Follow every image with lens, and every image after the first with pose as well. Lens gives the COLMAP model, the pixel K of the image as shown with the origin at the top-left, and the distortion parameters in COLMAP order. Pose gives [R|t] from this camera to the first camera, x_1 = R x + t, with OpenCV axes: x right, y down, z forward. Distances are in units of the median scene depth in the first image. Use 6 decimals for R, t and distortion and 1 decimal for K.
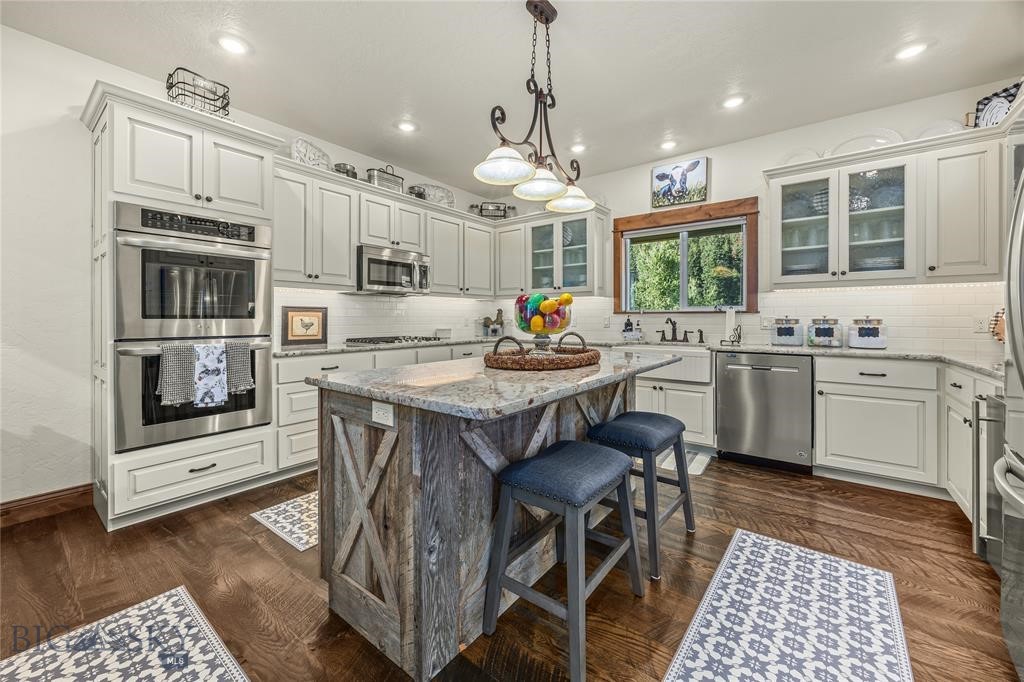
lens RADIAL K [[401.3, 0, 510.6], [0, 401.3, 317.3], [0, 0, 1]] dist [0.003679, 0.000317]
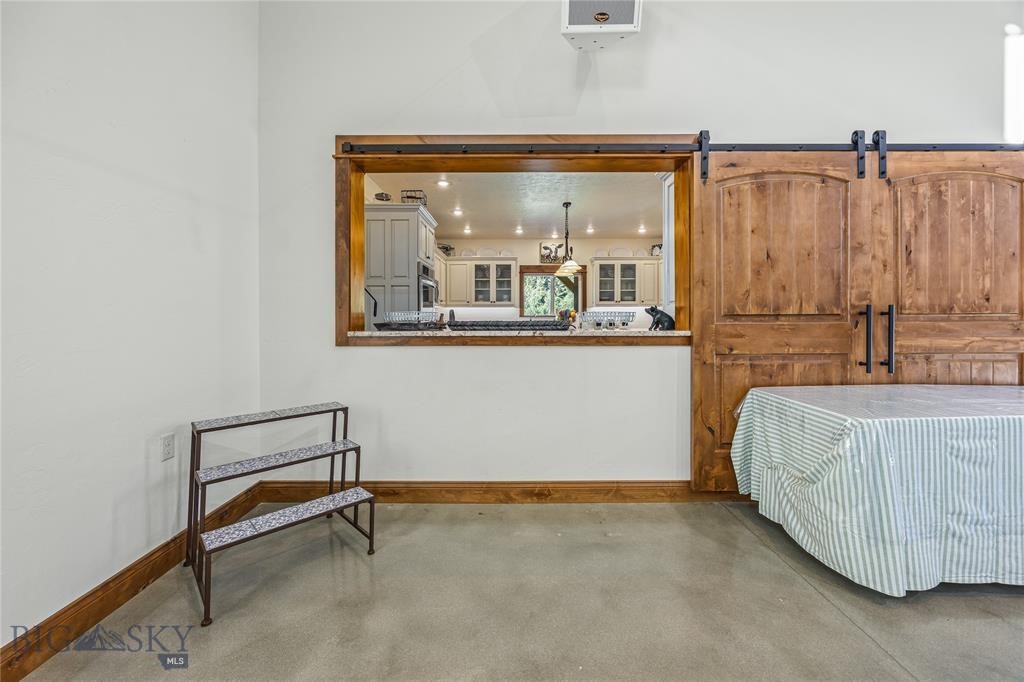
lens RADIAL K [[401.3, 0, 513.6], [0, 401.3, 313.7], [0, 0, 1]] dist [0.003679, 0.000317]
pose [[0.795111, 0.003844, 0.606452, -1.187552], [0.002513, 0.999950, -0.009632, -0.007254], [-0.606459, 0.009183, 0.795062, -0.598763]]
